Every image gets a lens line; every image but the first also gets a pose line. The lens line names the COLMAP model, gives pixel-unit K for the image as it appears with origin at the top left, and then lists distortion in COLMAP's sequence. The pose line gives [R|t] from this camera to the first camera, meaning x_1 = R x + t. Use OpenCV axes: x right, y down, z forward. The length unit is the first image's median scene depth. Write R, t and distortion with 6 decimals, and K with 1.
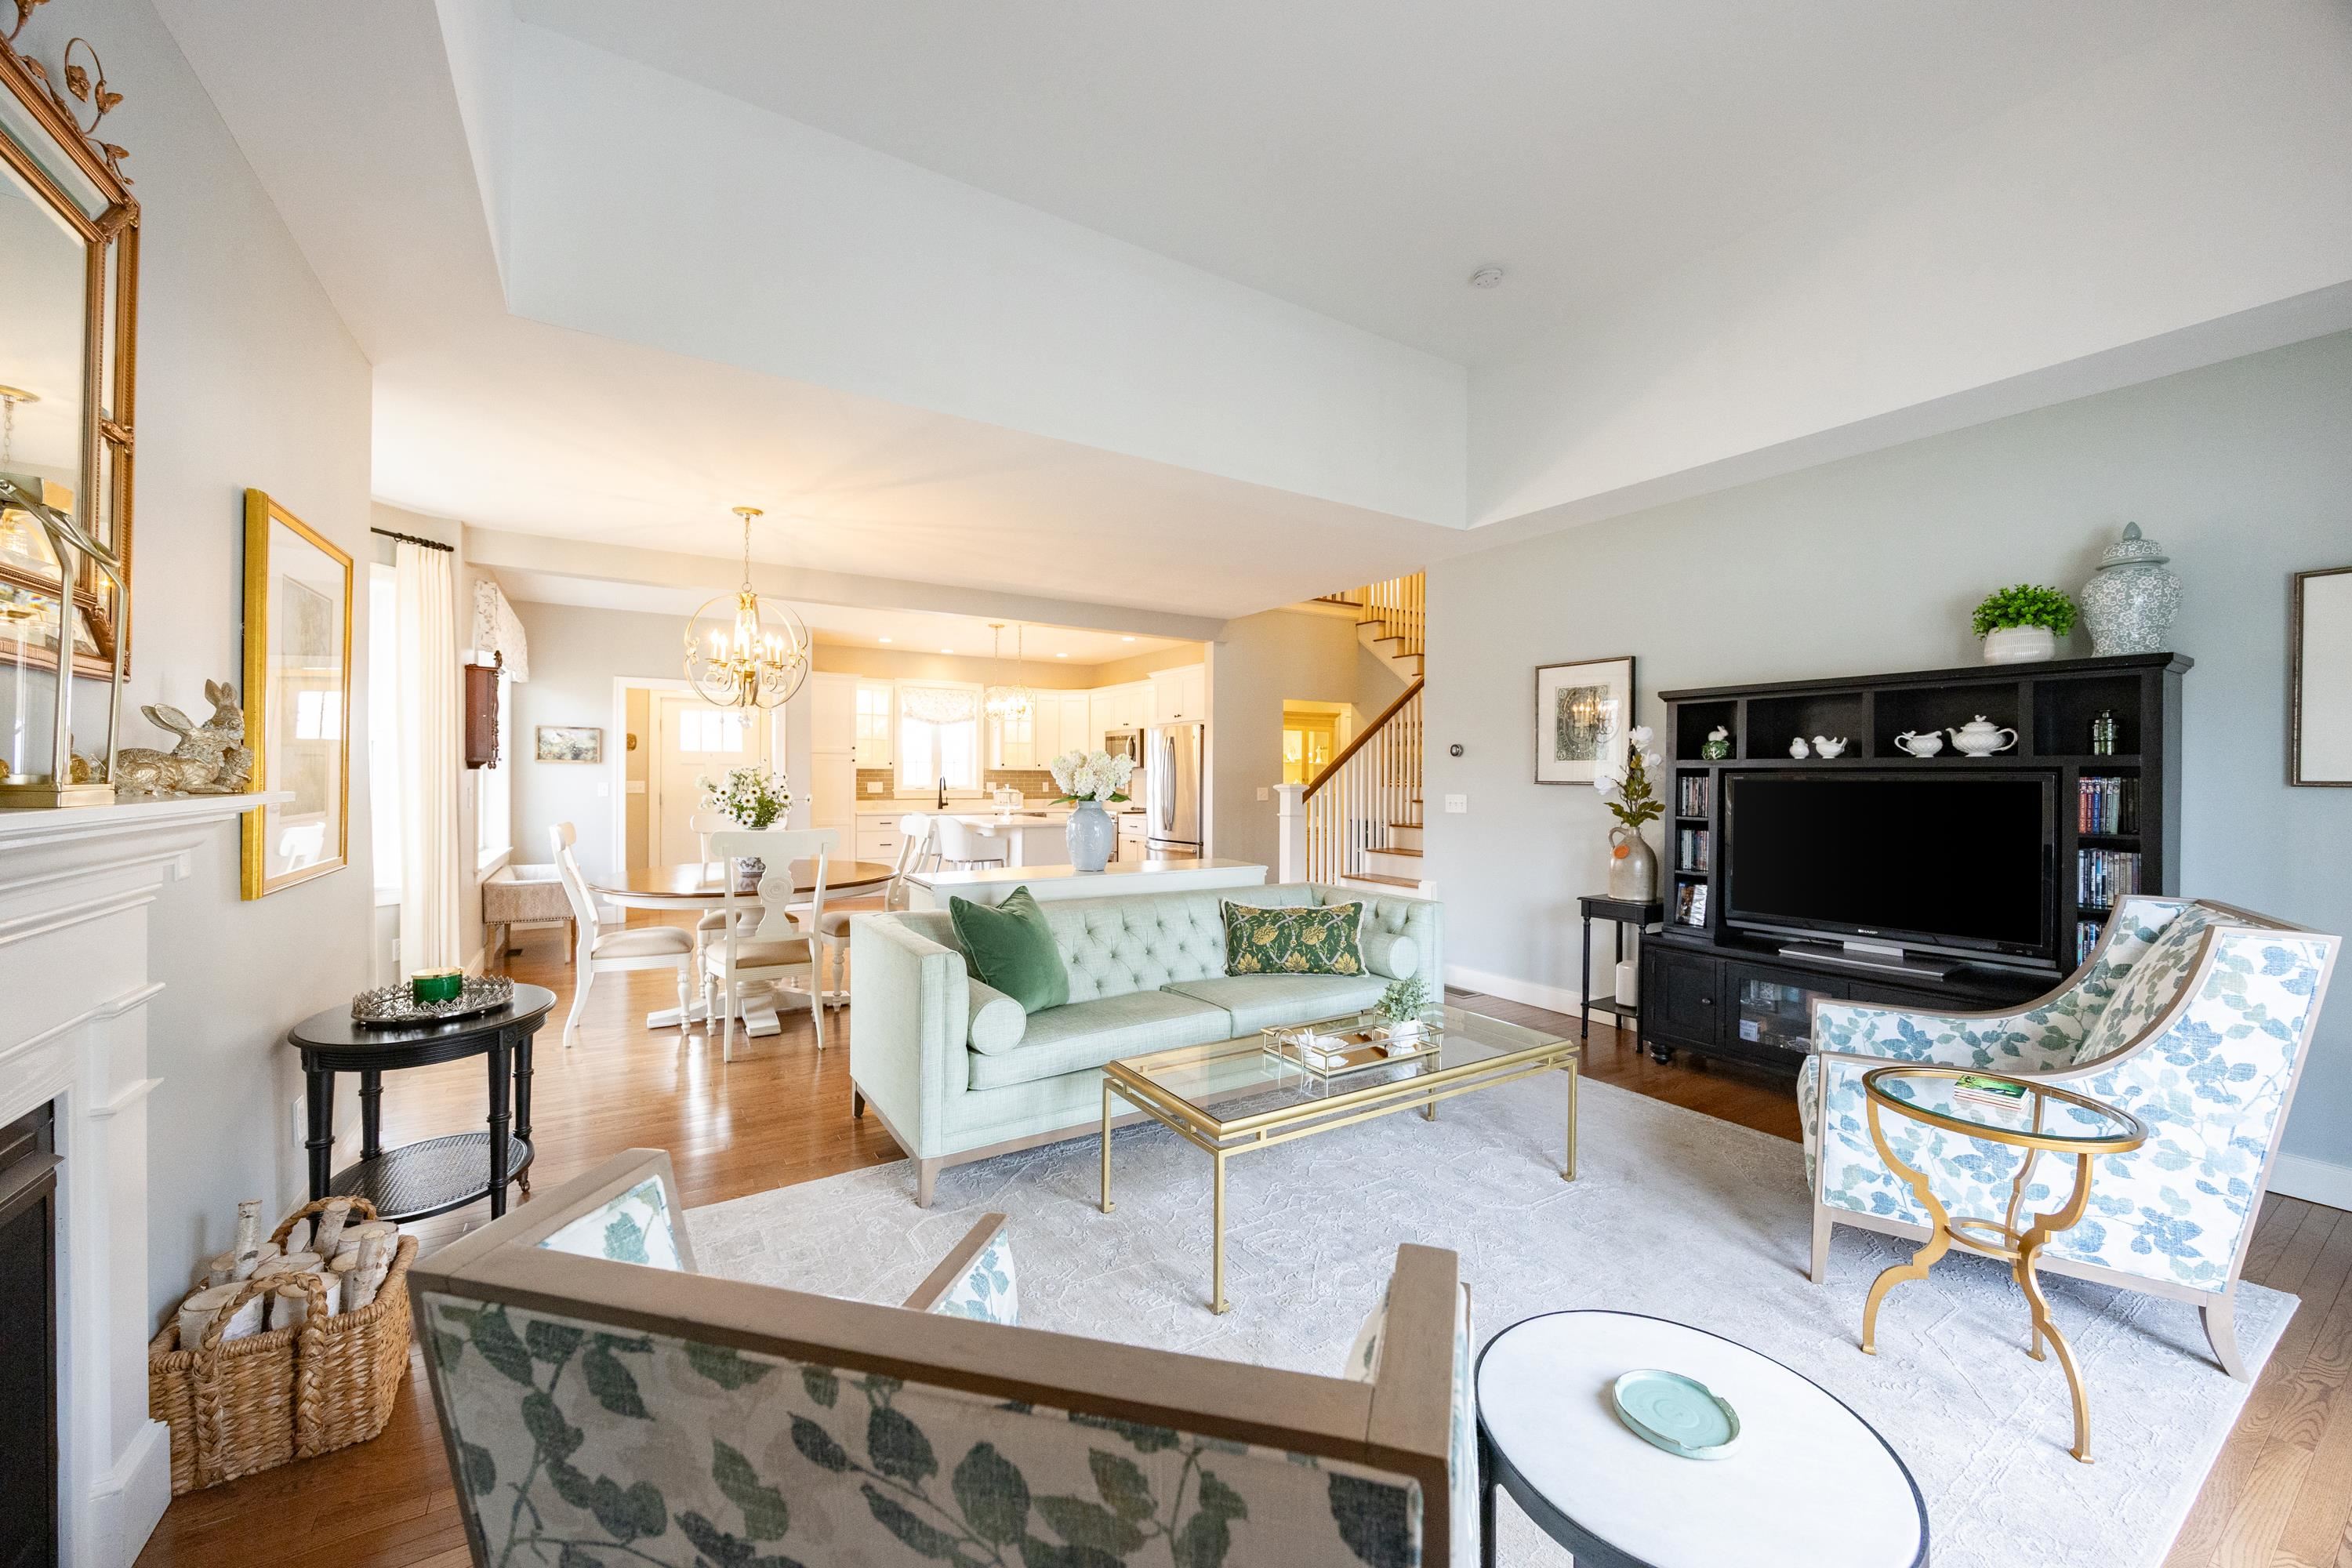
lens RADIAL K [[891.8, 0, 1180.3], [0, 891.8, 779.7], [0, 0, 1]] dist [-0.001163, -0.000610]
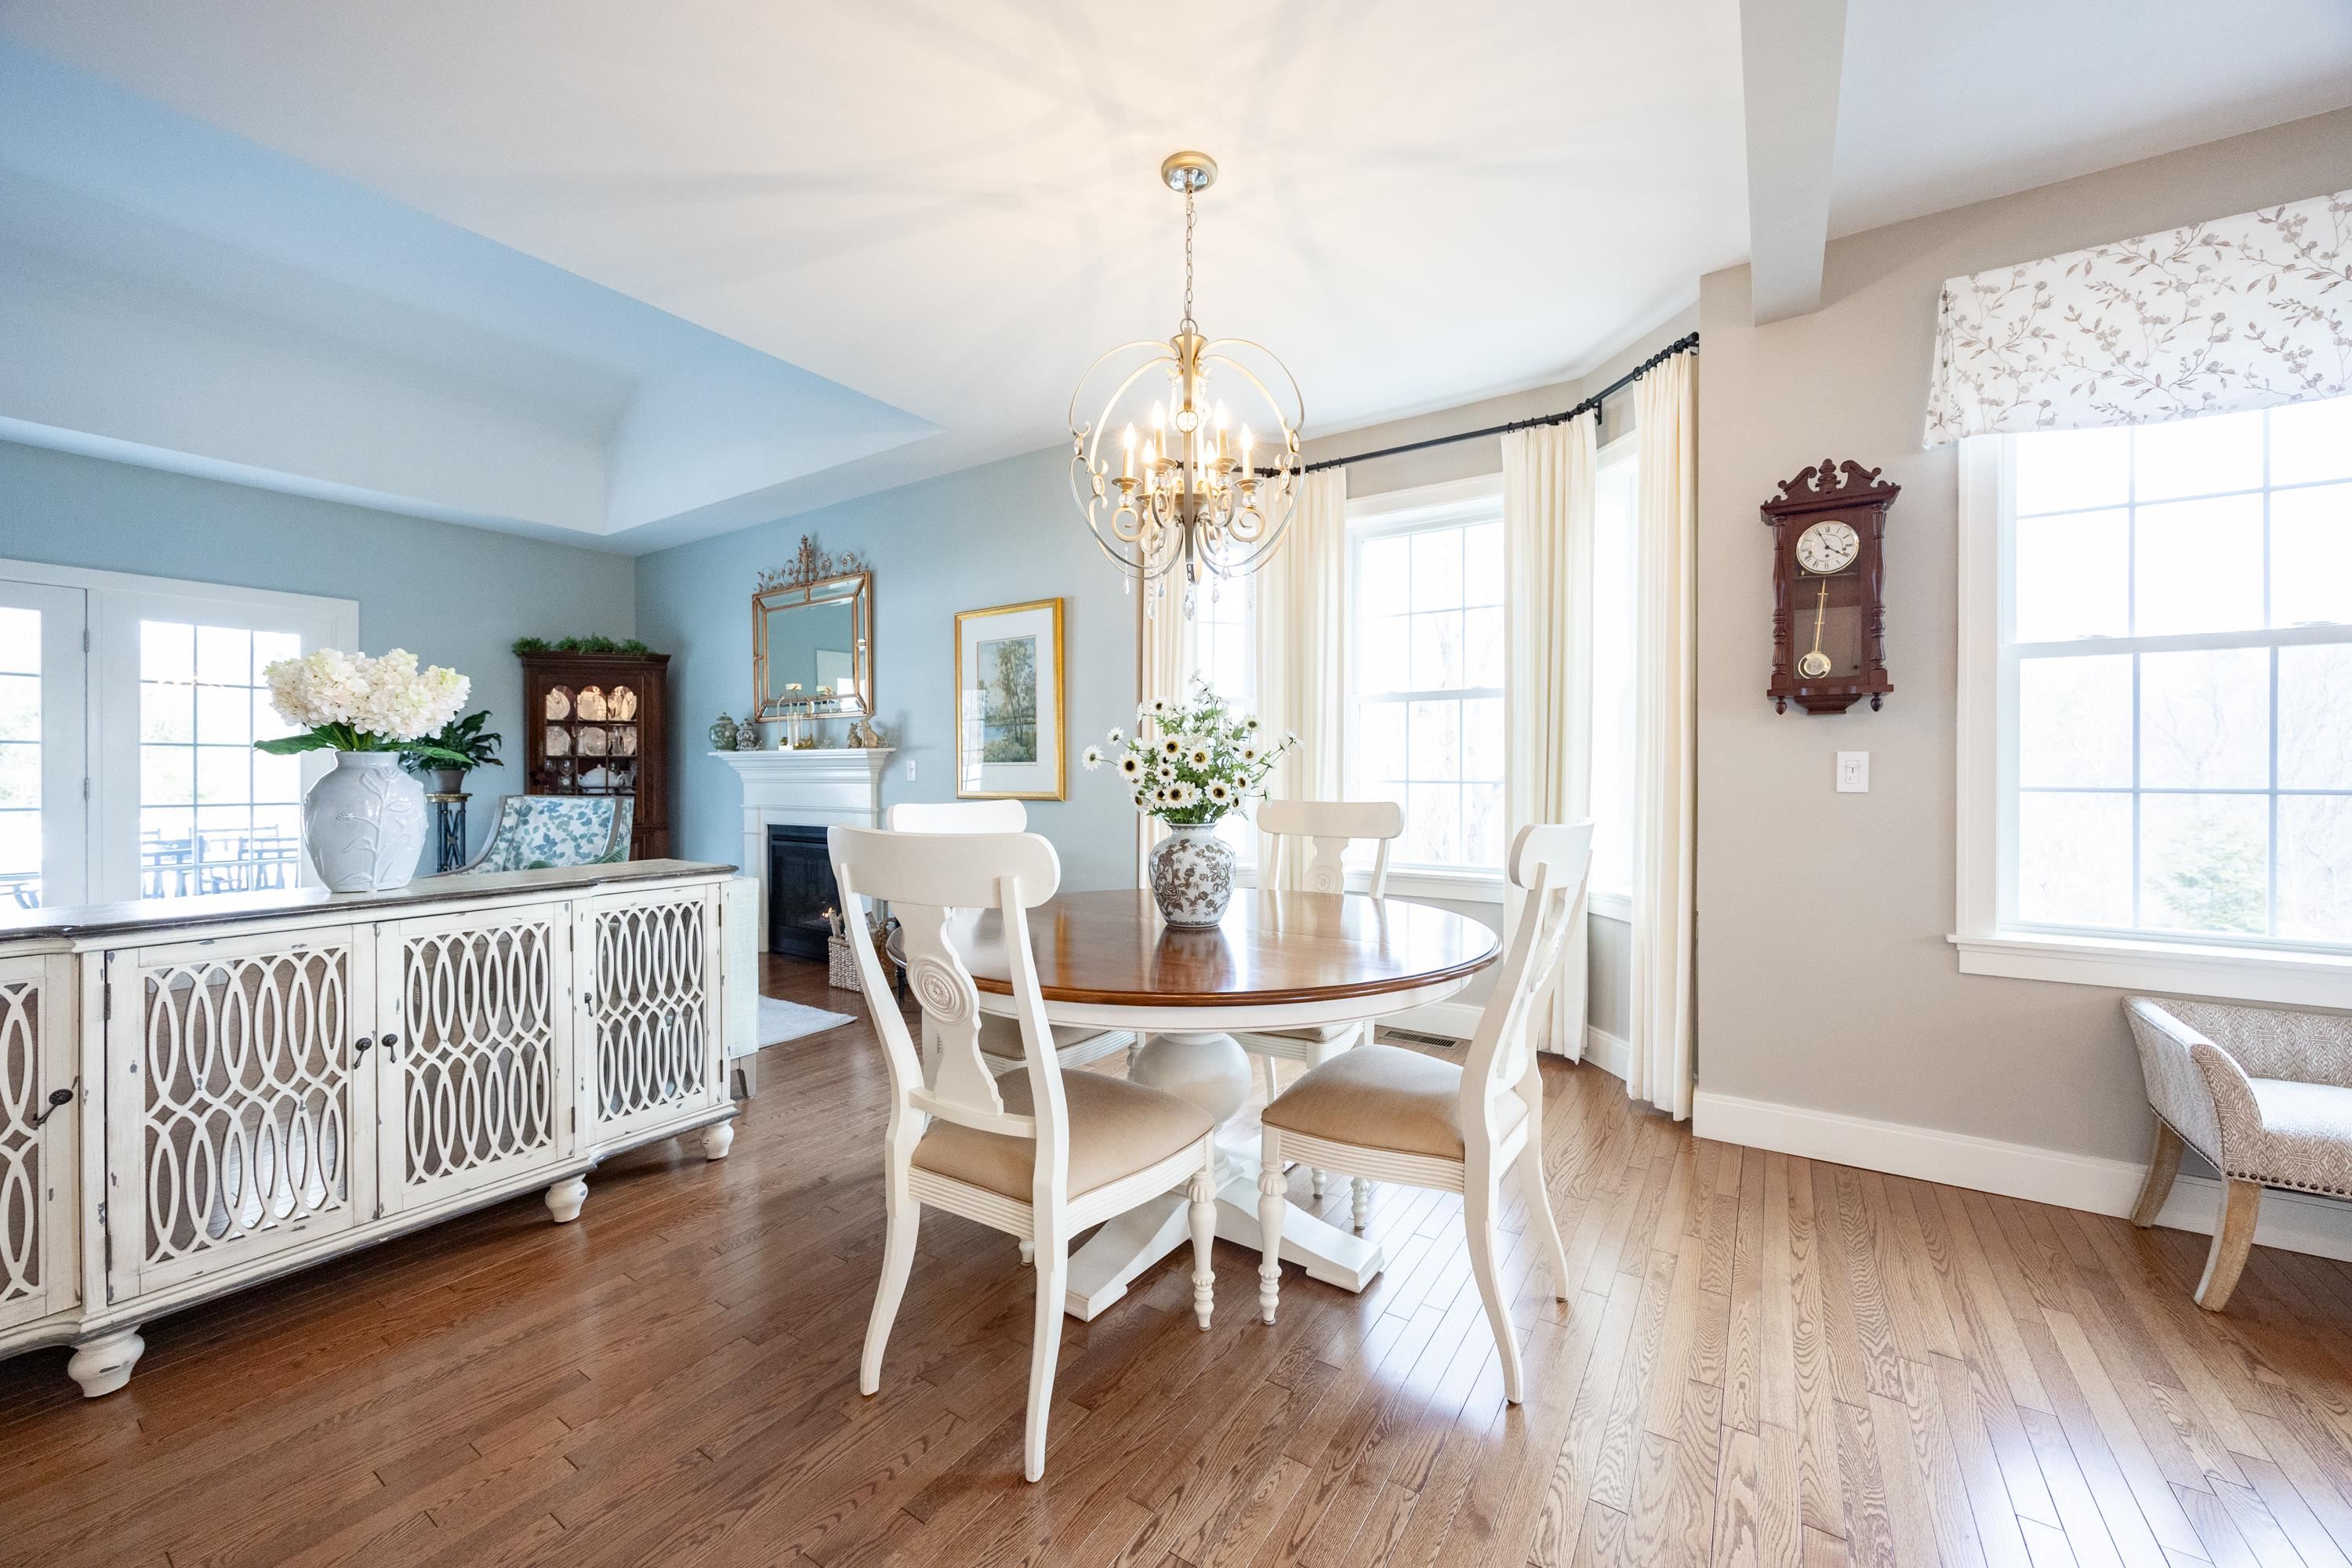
lens RADIAL K [[923.1, 0, 1194.9], [0, 923.1, 779.7], [0, 0, 1]] dist [-0.005346, -0.000267]
pose [[-0.917177, -0.006180, -0.398433, -0.361396], [-0.010224, 0.999916, 0.008026, 0.032491], [0.398349, 0.011435, -0.917162, 1.815666]]
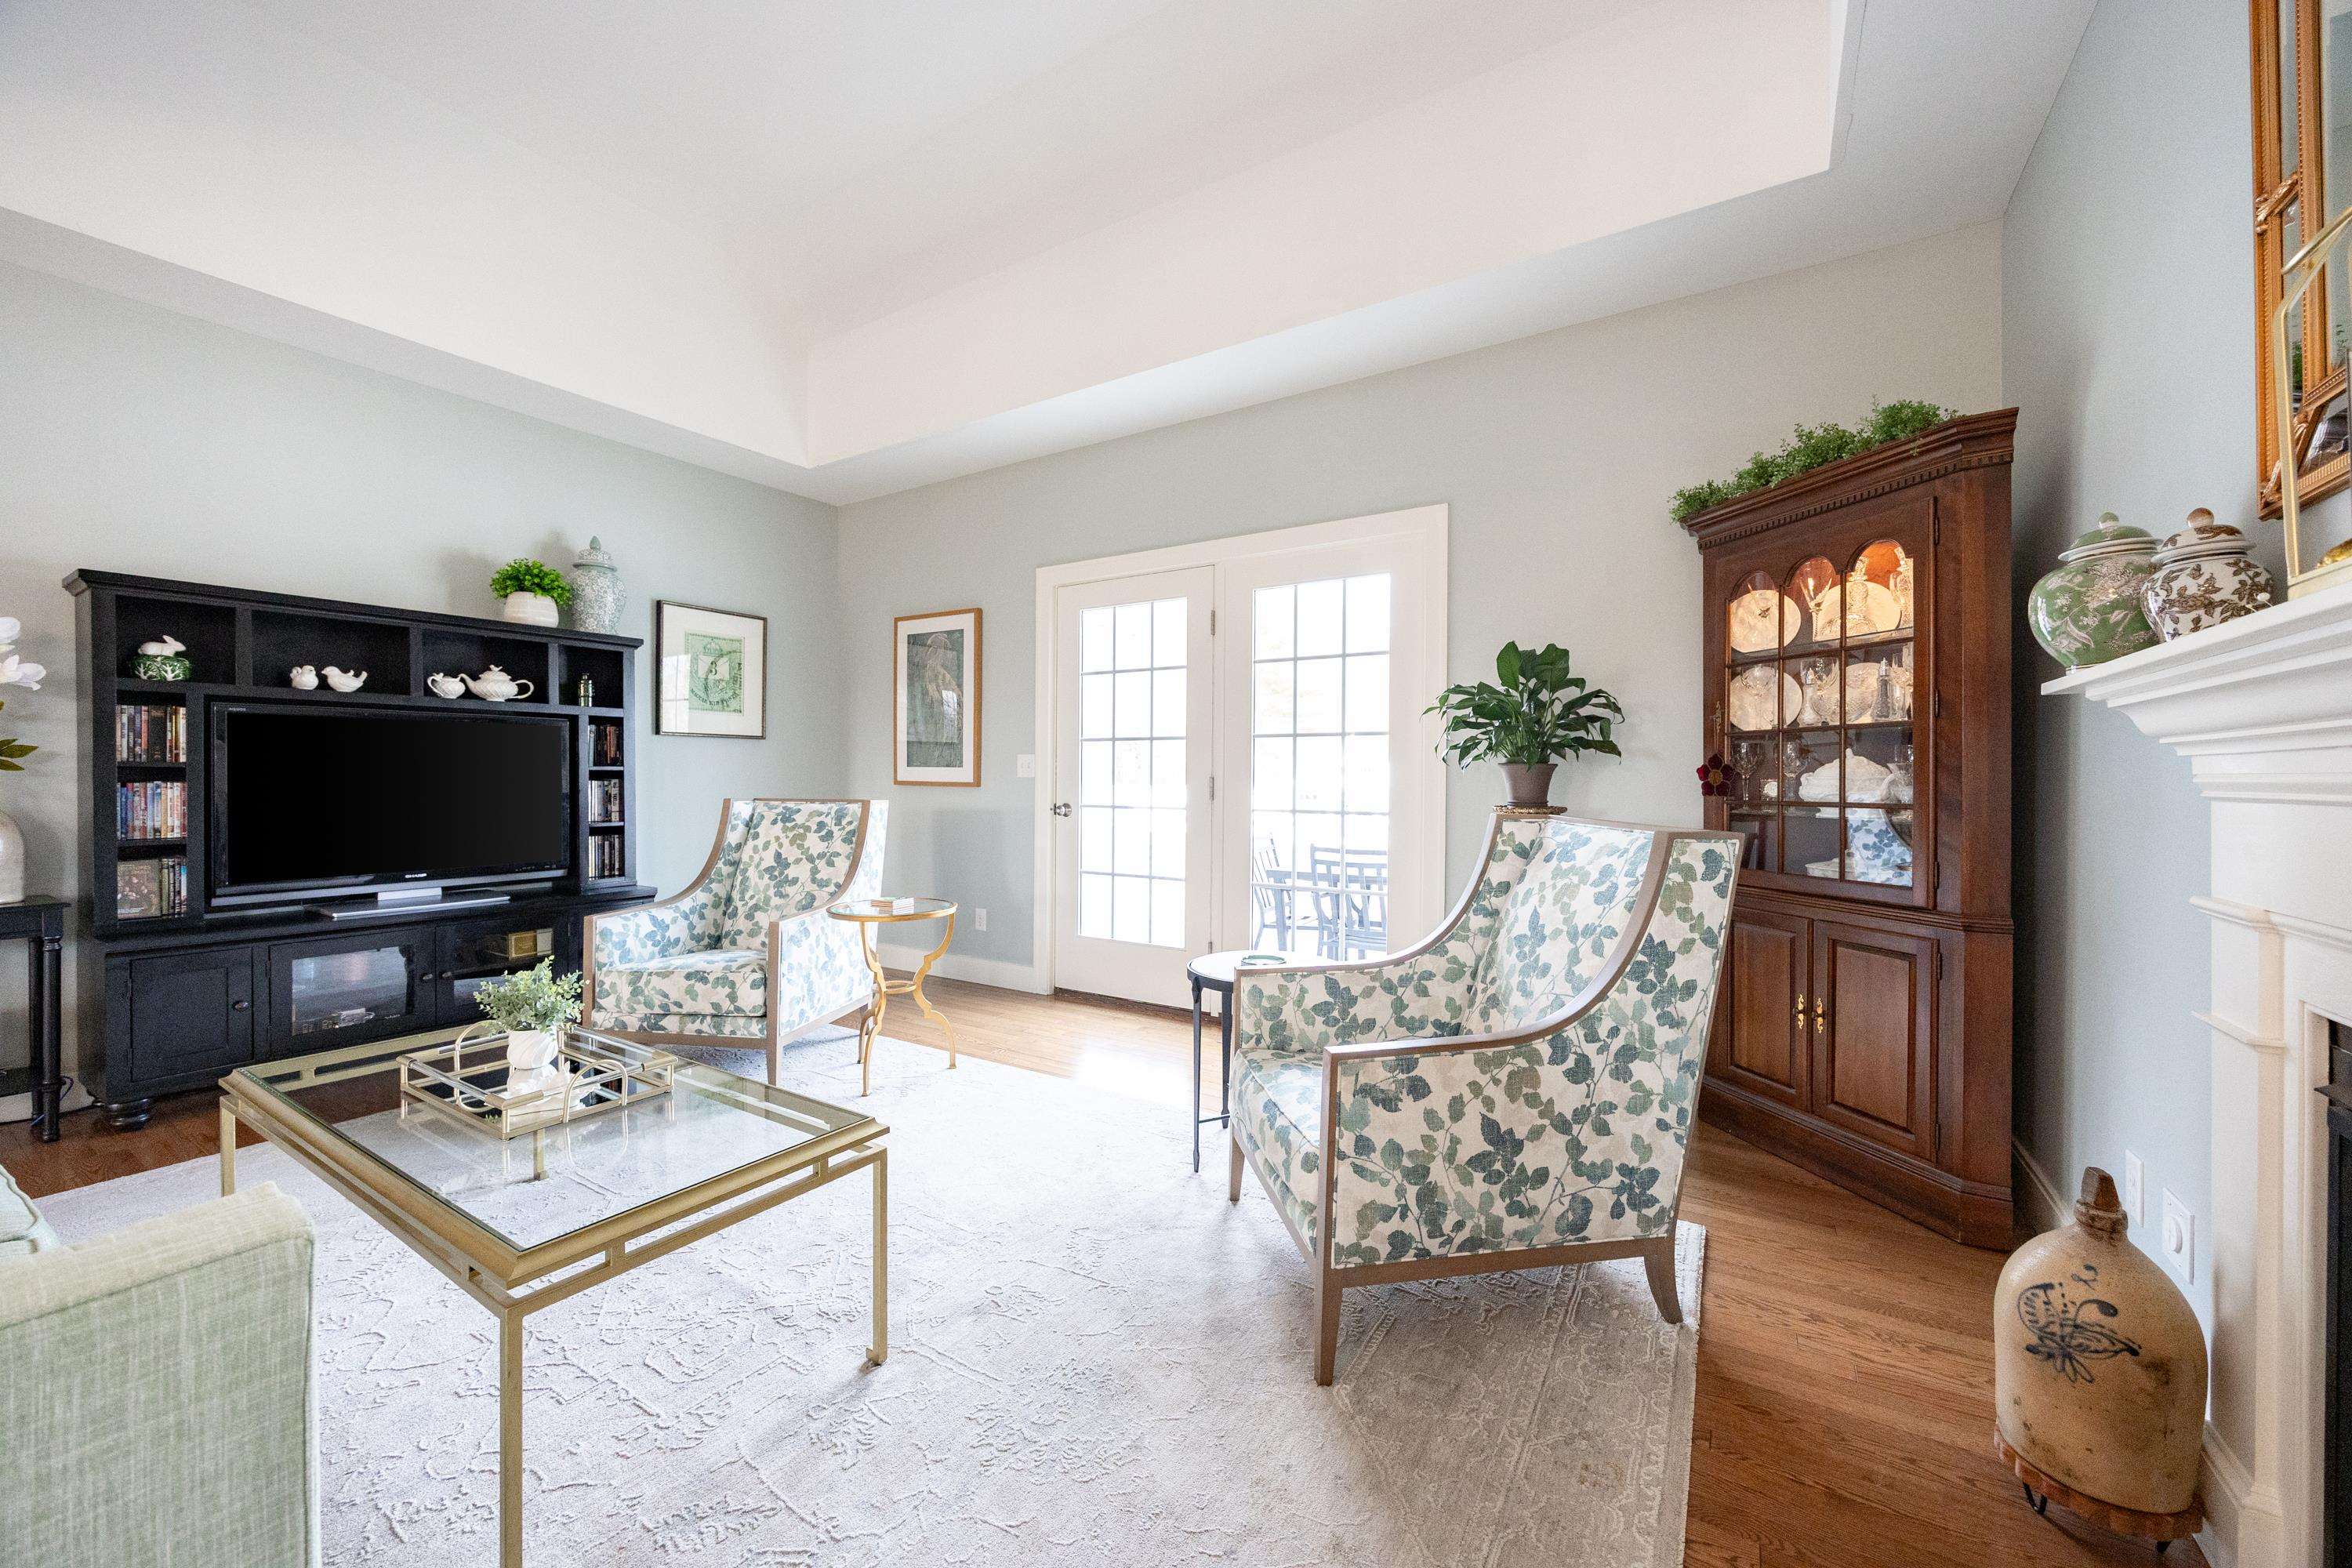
lens RADIAL K [[891.8, 0, 1180.3], [0, 891.8, 779.7], [0, 0, 1]] dist [-0.001163, -0.000610]
pose [[-0.431129, -0.009766, 0.902237, -0.424566], [-0.005482, 0.999951, 0.008204, 0.049920], [-0.902274, -0.001409, -0.431161, 0.613088]]
